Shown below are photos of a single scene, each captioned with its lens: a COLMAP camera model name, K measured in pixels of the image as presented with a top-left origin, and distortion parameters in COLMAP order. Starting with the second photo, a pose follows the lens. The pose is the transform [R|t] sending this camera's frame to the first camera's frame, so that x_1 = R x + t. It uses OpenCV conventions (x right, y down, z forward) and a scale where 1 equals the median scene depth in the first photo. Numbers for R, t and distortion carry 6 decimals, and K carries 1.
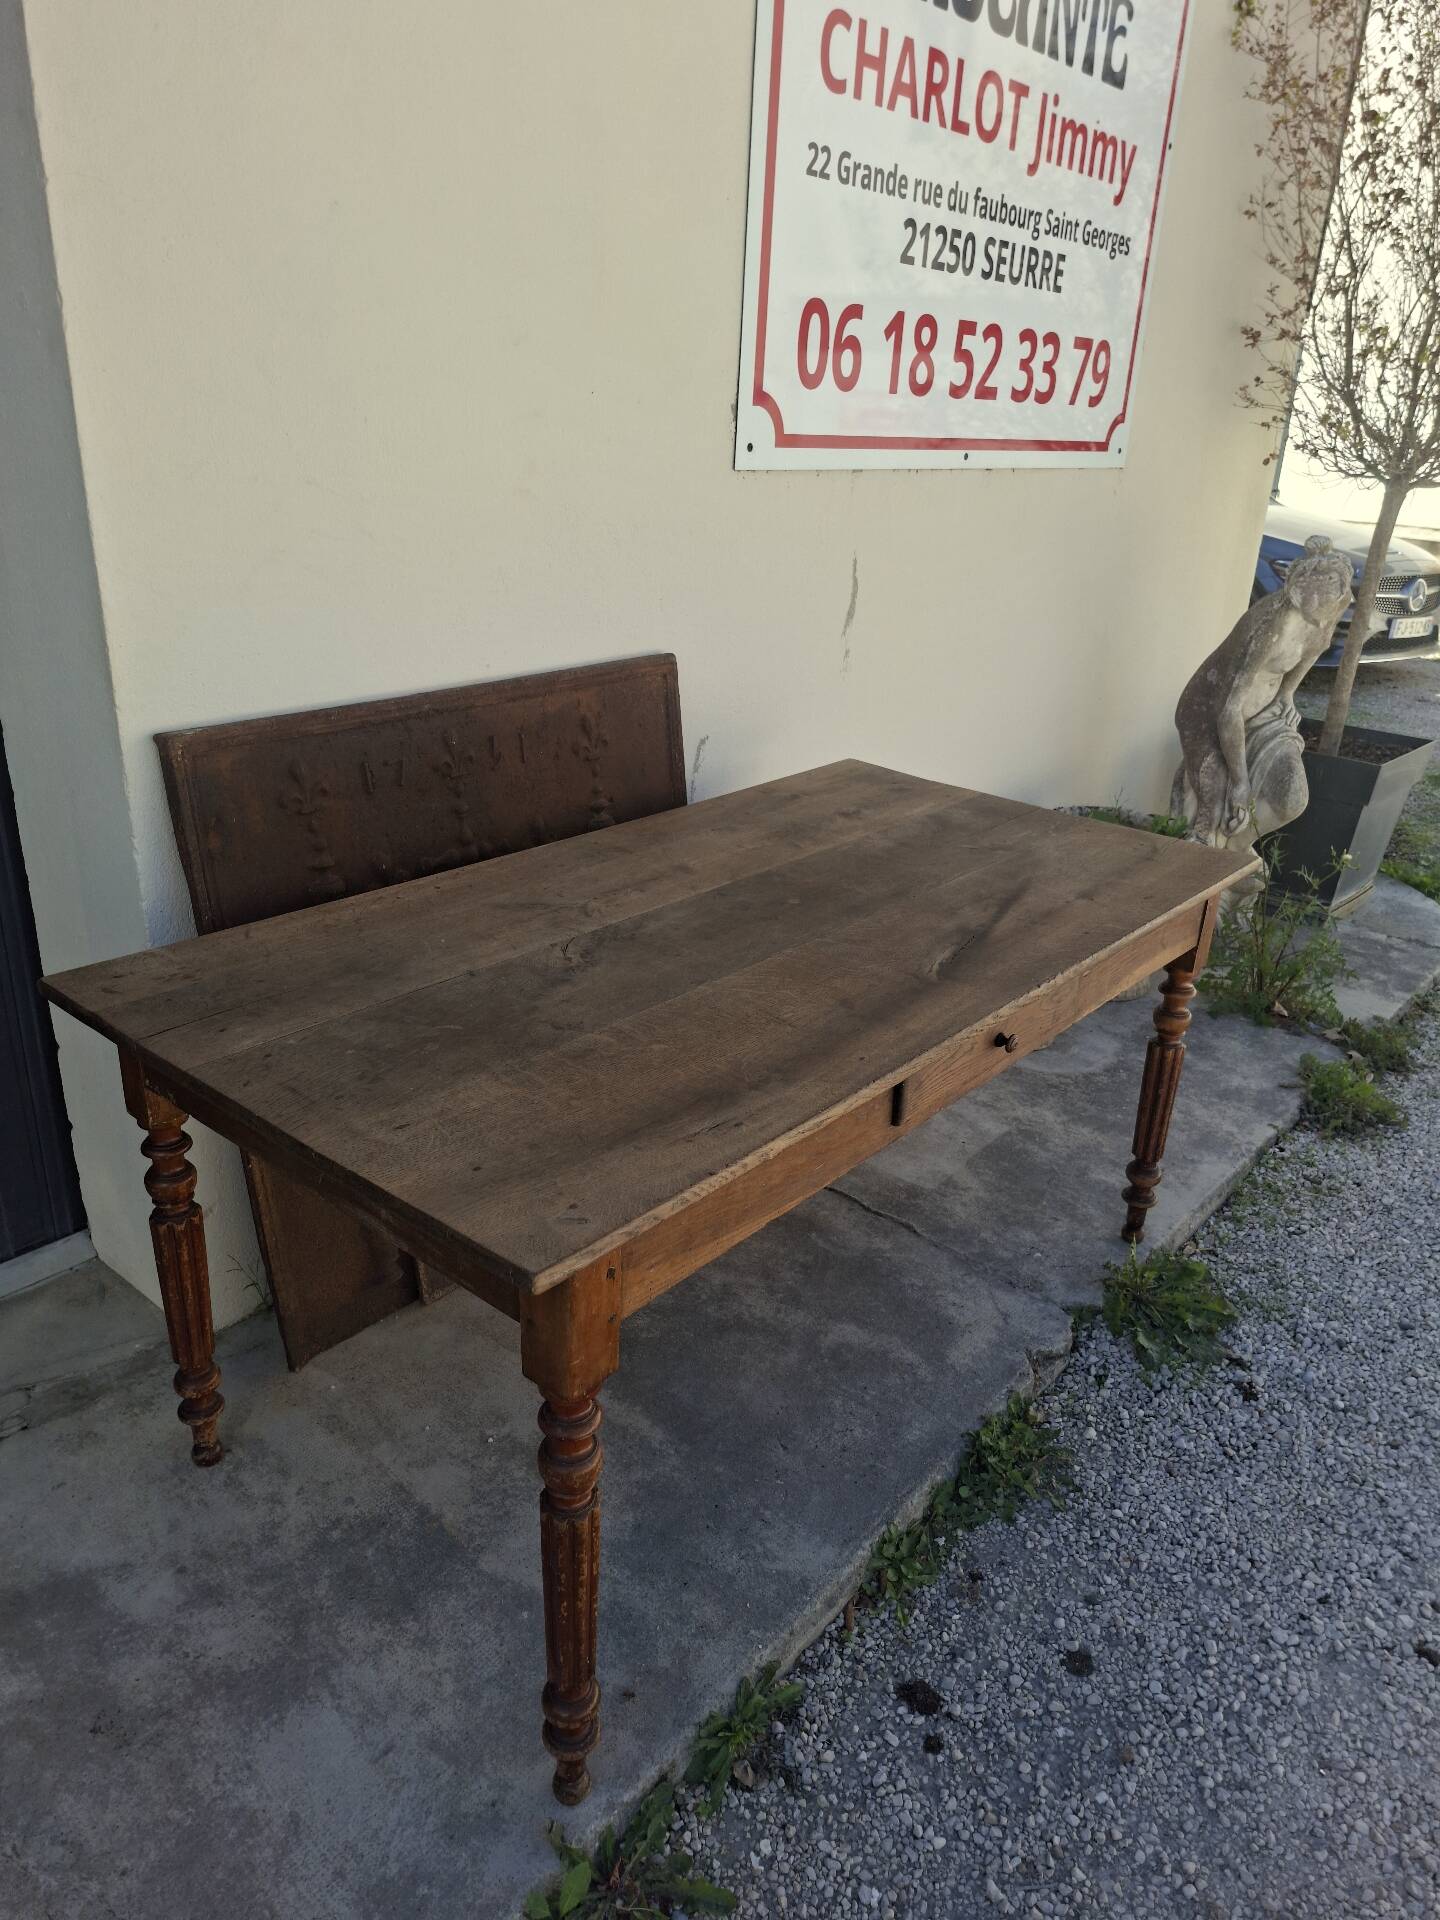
lens RADIAL K [[1338.7, 0, 739.4], [0, 1338.7, 965.4], [0, 0, 1]] dist [0.127897, -0.168396]
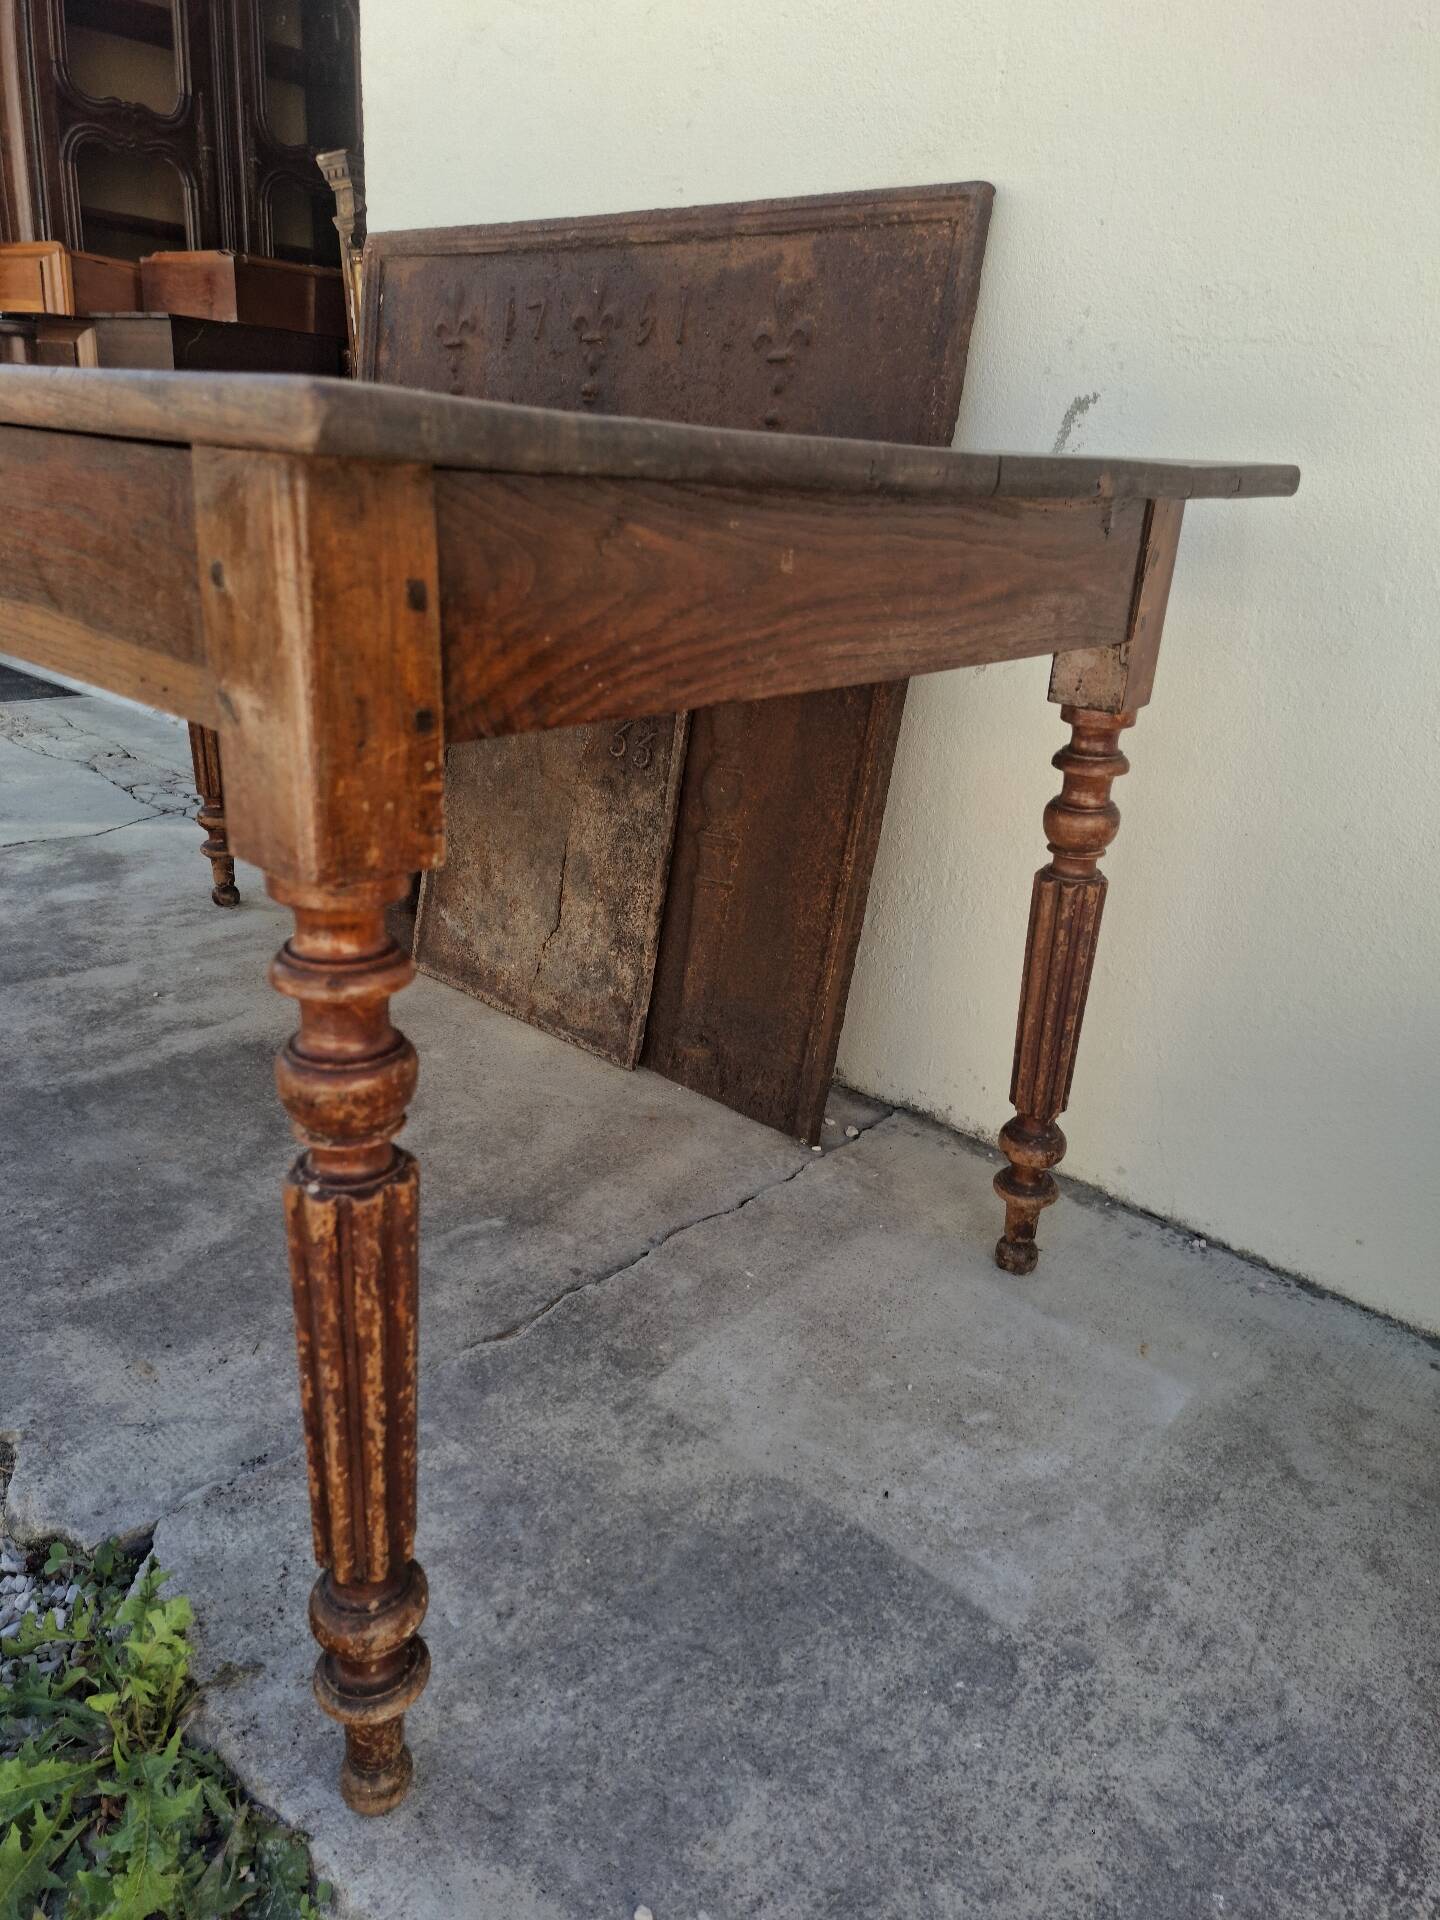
lens RADIAL K [[1324.5, 0, 720.6], [0, 1324.5, 968.5], [0, 0, 1]] dist [0.113080, -0.140205]
pose [[-0.021661, 0.319019, -0.947501, 0.675592], [-0.447133, 0.844567, 0.294583, -0.108334], [0.894205, 0.430040, 0.124349, 1.231781]]
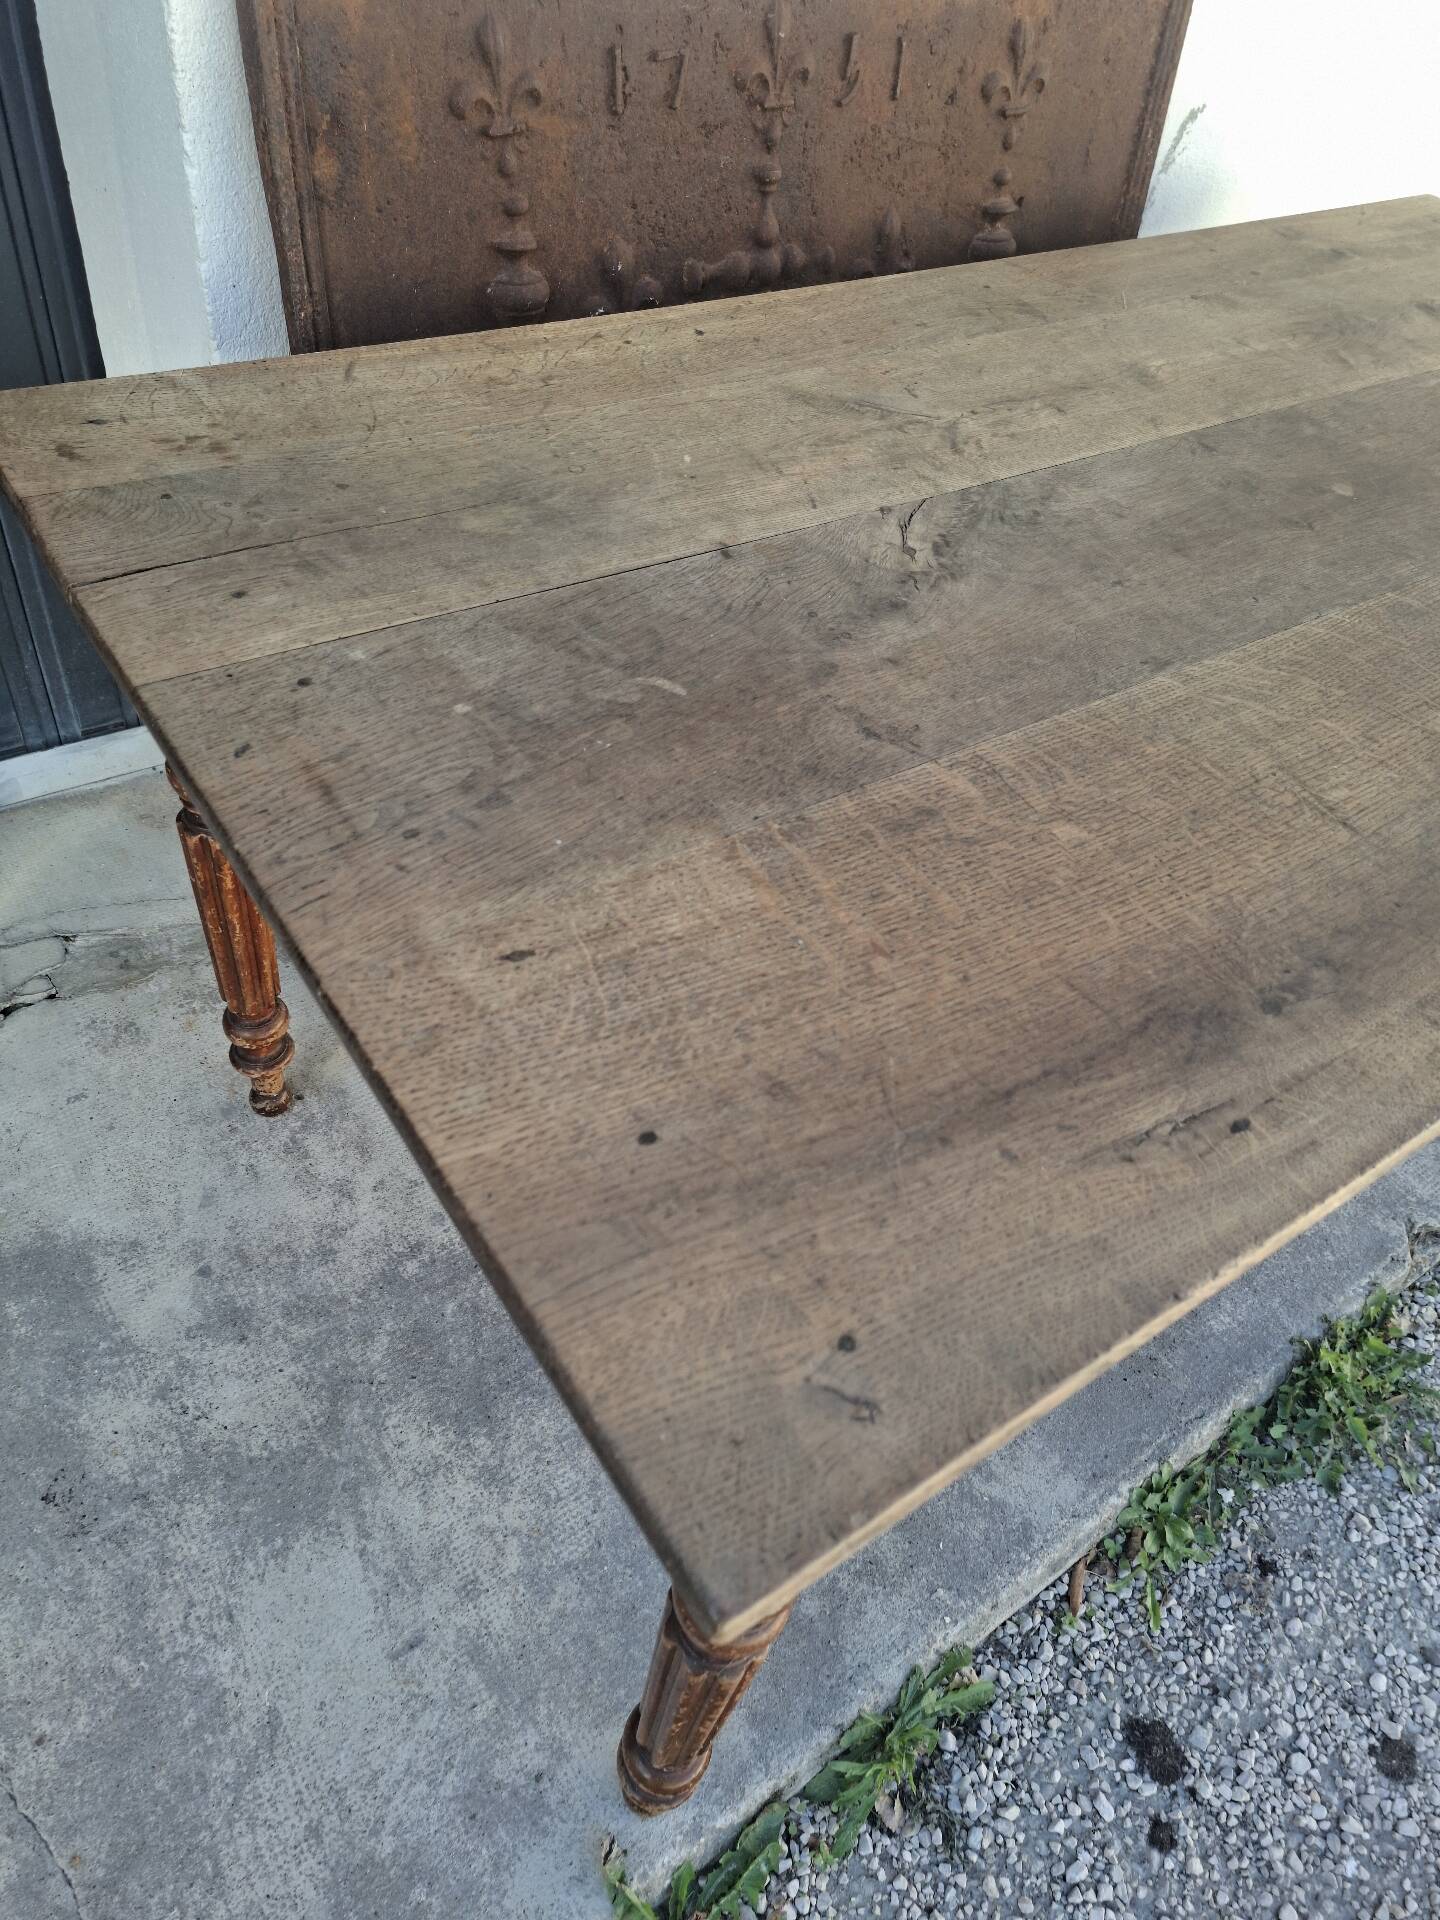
lens RADIAL K [[1333.2, 0, 718.7], [0, 1333.2, 946.7], [0, 0, 1]] dist [0.077937, -0.083580]
pose [[0.960608, 0.252436, -0.116222, -0.088289], [-0.187865, 0.898036, 0.397792, -0.053173], [0.204789, -0.360288, 0.910085, 0.405074]]
